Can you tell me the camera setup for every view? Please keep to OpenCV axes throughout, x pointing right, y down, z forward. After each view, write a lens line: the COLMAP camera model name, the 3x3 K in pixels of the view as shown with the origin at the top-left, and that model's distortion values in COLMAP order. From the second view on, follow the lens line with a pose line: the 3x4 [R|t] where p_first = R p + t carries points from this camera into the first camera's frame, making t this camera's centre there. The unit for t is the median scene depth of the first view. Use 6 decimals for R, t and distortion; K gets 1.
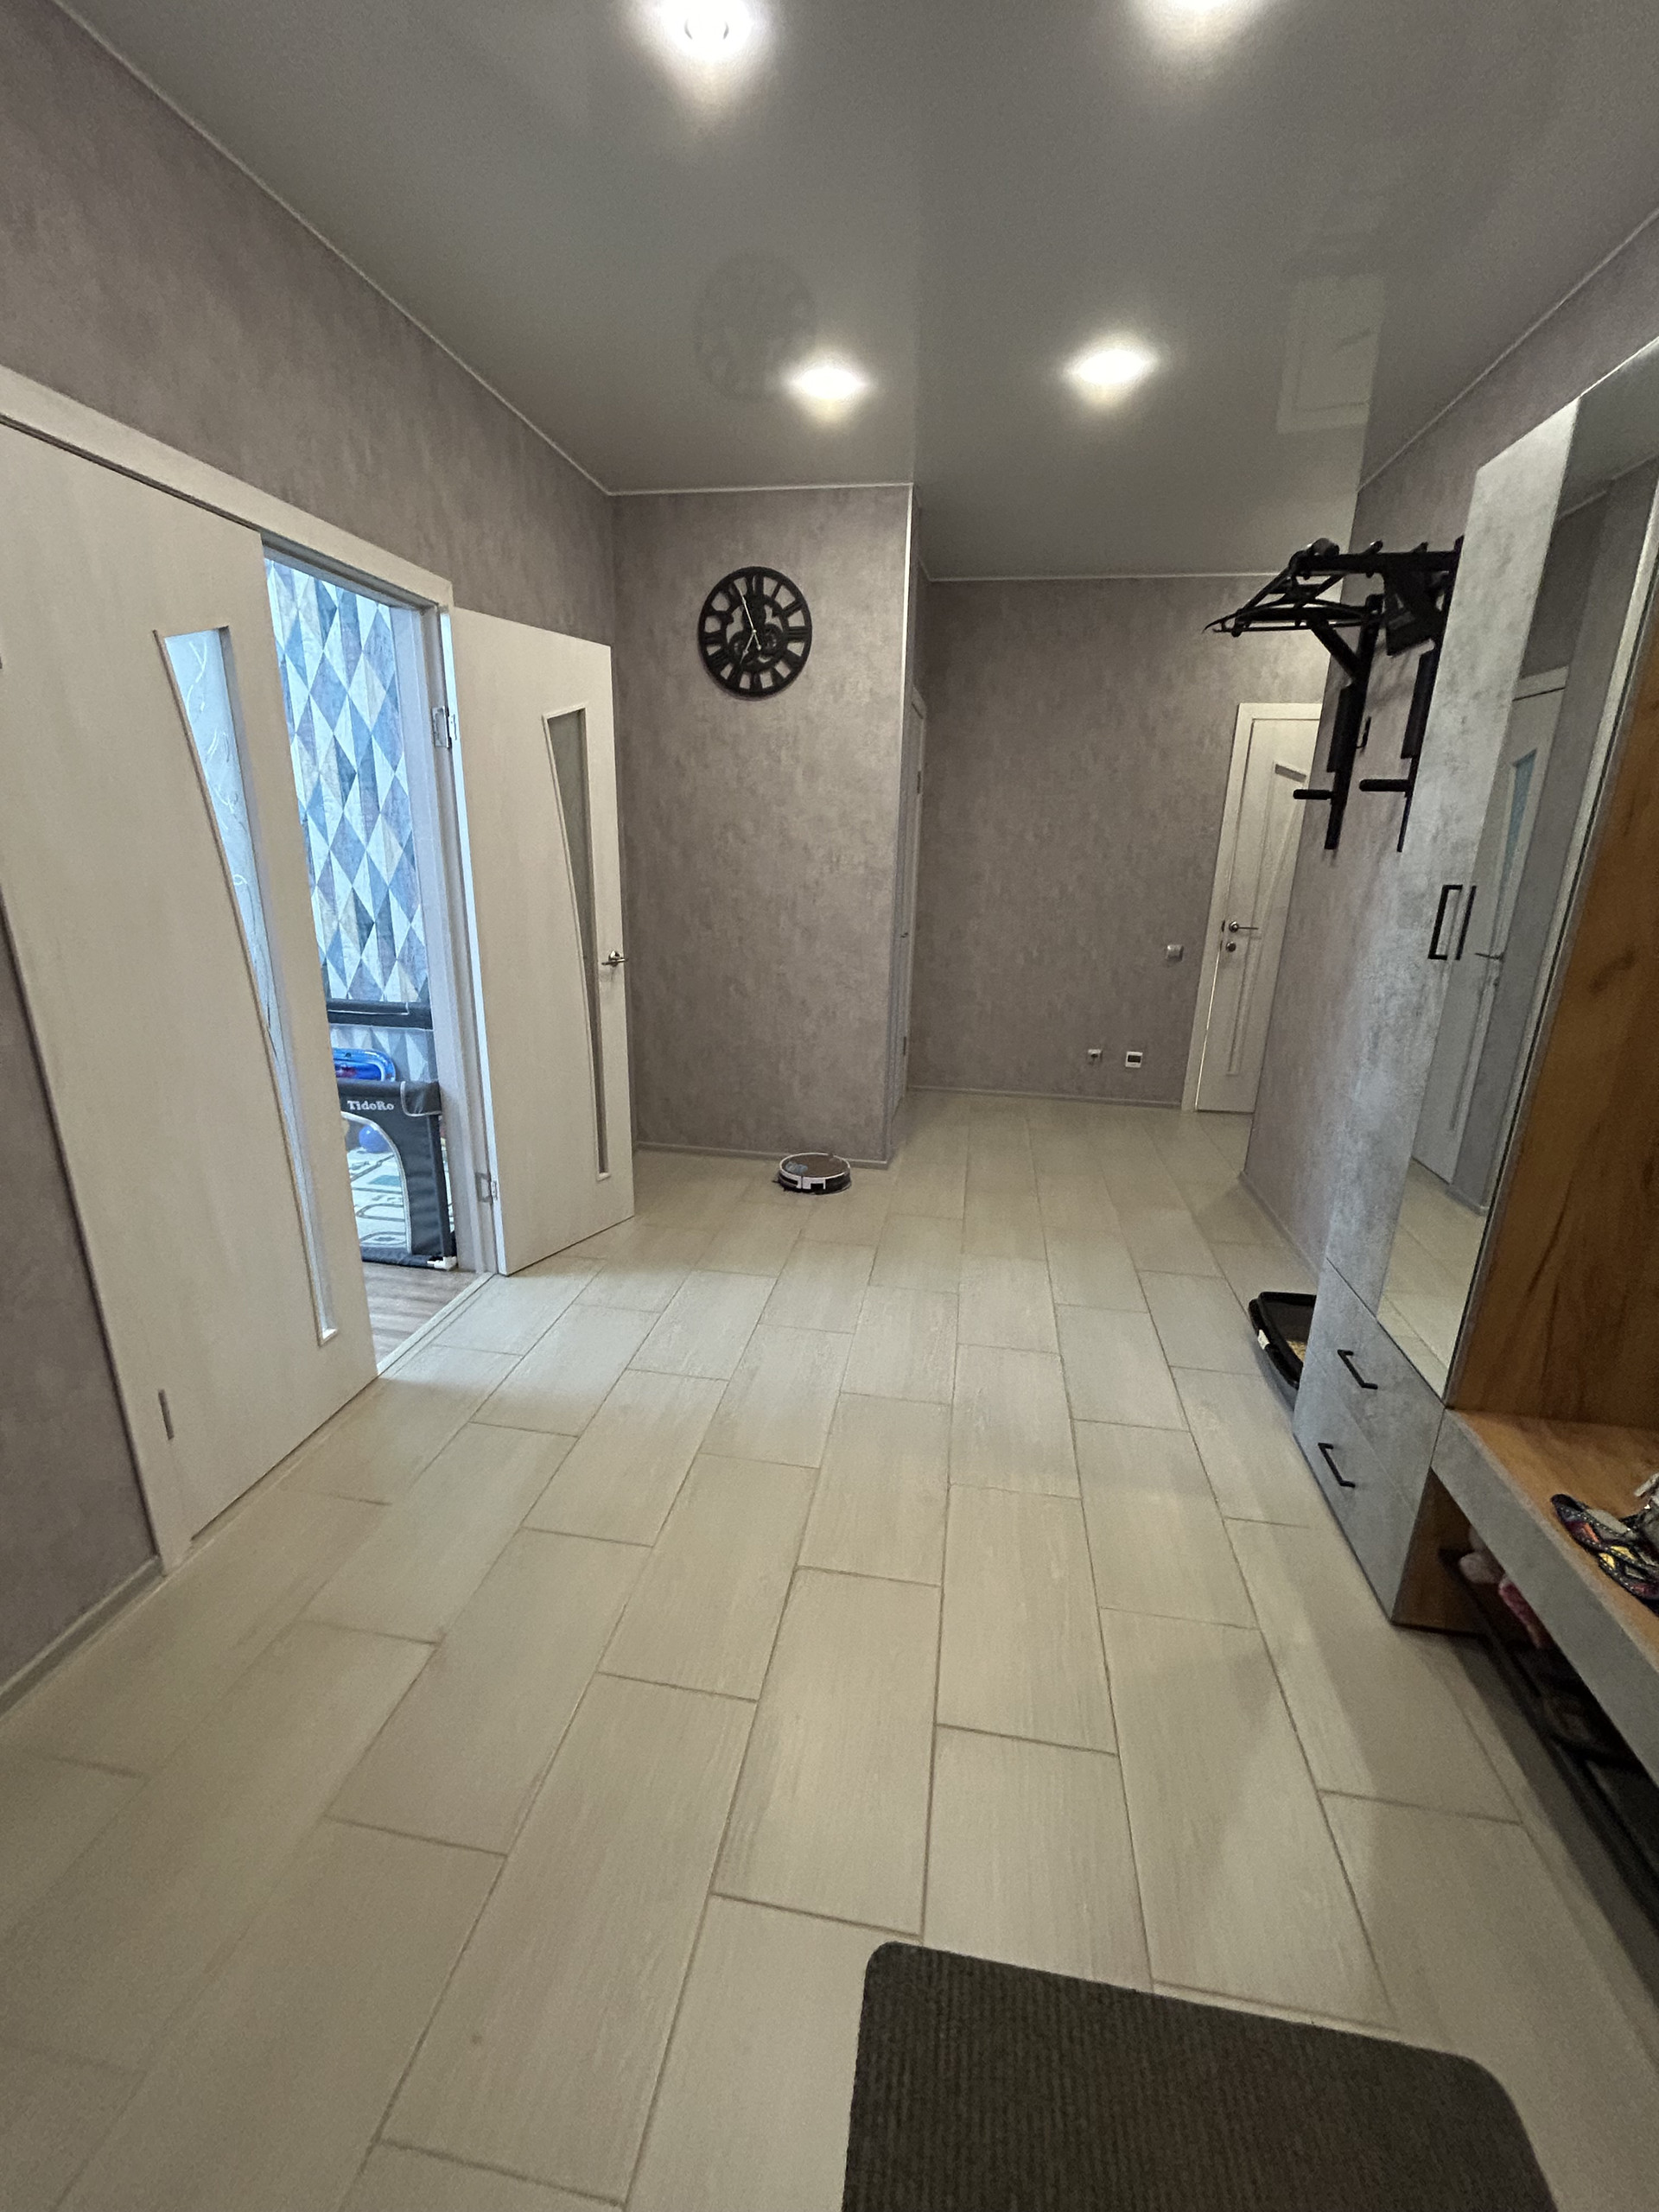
lens RADIAL K [[896.0, 0, 841.9], [0, 896.0, 1101.6], [0, 0, 1]] dist [0.002948, 0.000068]
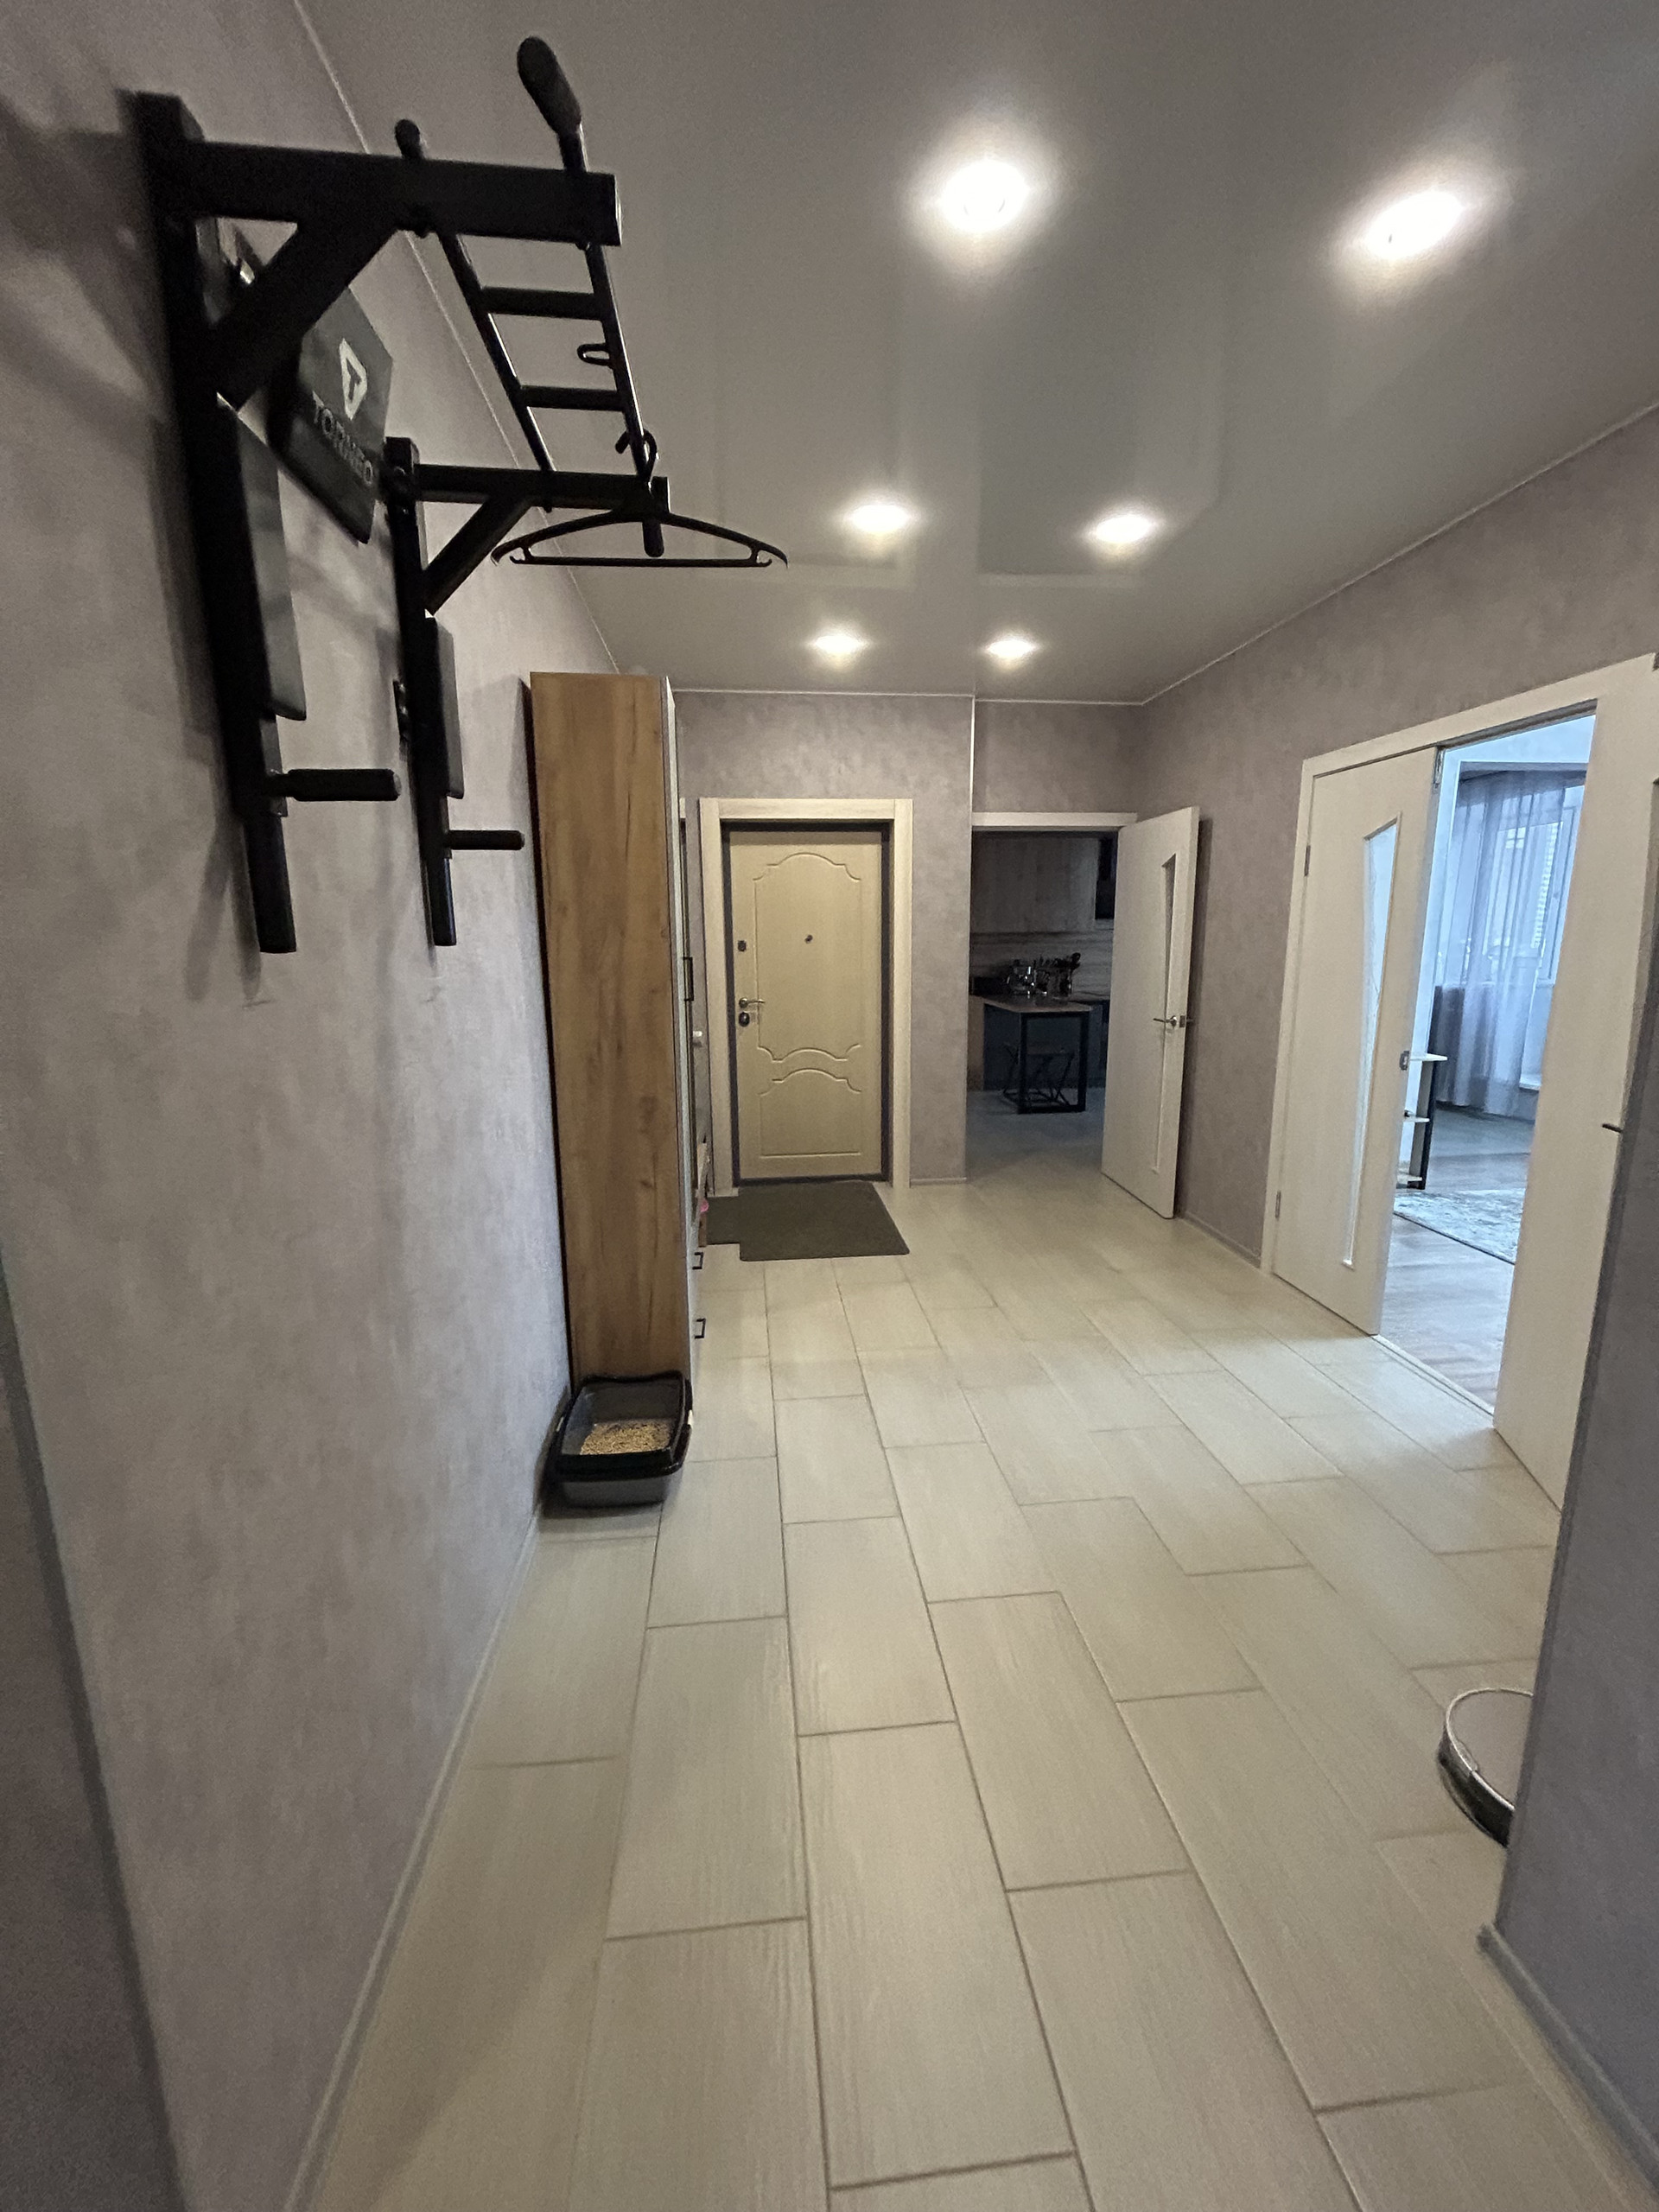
lens RADIAL K [[896.0, 0, 836.0], [0, 896.0, 1106.6], [0, 0, 1]] dist [0.002948, 0.000068]
pose [[-0.966340, 0.032092, -0.255258, 0.663902], [-0.086976, 0.893014, 0.441543, -0.594550], [0.242119, 0.448882, -0.860165, 2.075768]]
